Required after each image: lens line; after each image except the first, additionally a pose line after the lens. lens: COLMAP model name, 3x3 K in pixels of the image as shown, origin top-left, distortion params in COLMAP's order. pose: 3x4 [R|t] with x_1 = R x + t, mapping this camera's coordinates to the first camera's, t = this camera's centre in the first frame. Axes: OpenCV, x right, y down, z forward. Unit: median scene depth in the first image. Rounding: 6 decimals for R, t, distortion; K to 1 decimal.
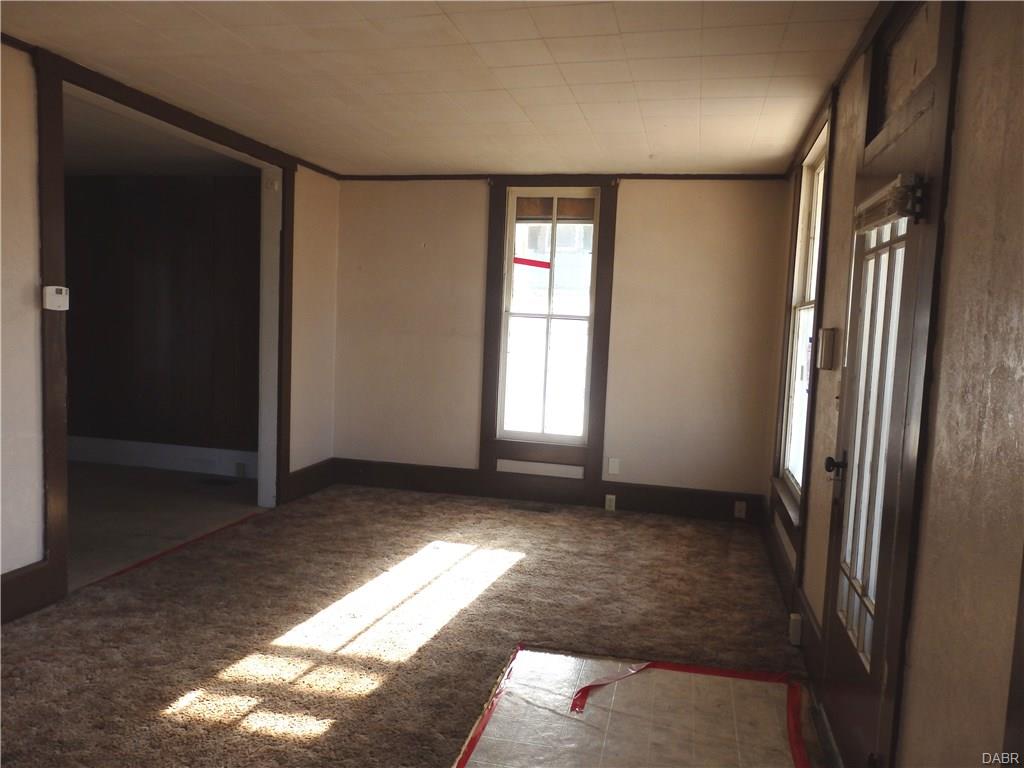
lens RADIAL K [[771.2, 0, 510.8], [0, 771.2, 384.2], [0, 0, 1]] dist [0.010002, -0.001308]
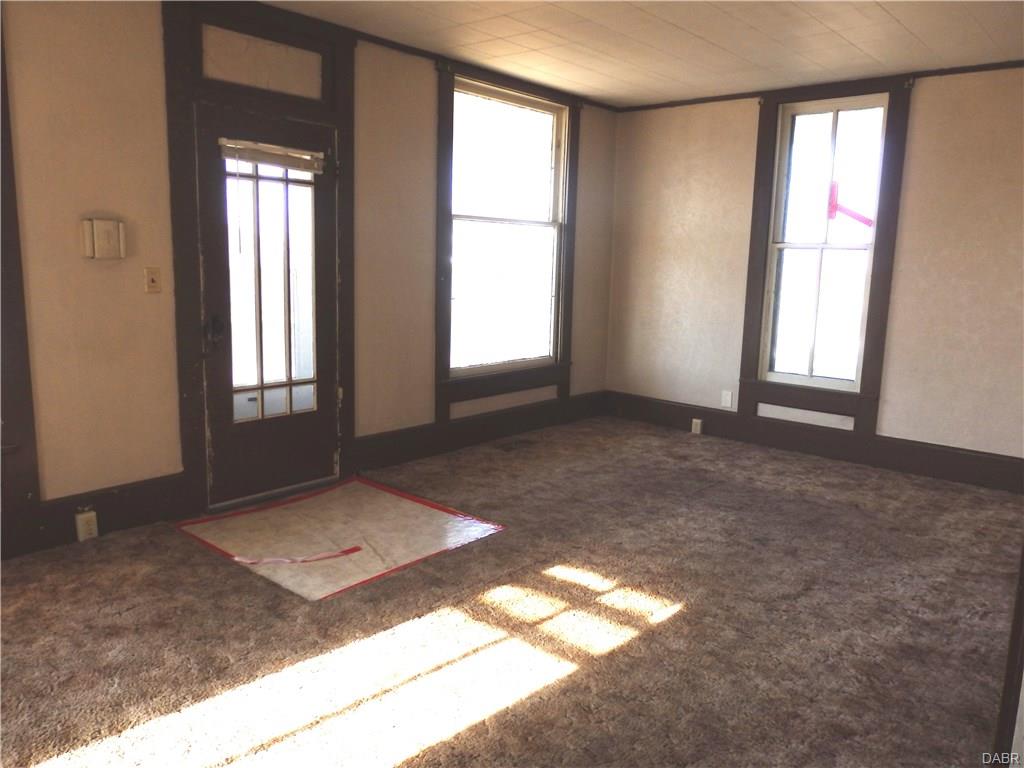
lens RADIAL K [[771.2, 0, 511.0], [0, 771.2, 382.5], [0, 0, 1]] dist [0.010002, -0.001308]
pose [[-0.887497, -0.140383, 0.438910, -0.590860], [-0.027285, 0.966805, 0.254055, -0.145054], [-0.460006, 0.213497, -0.861867, 1.756229]]
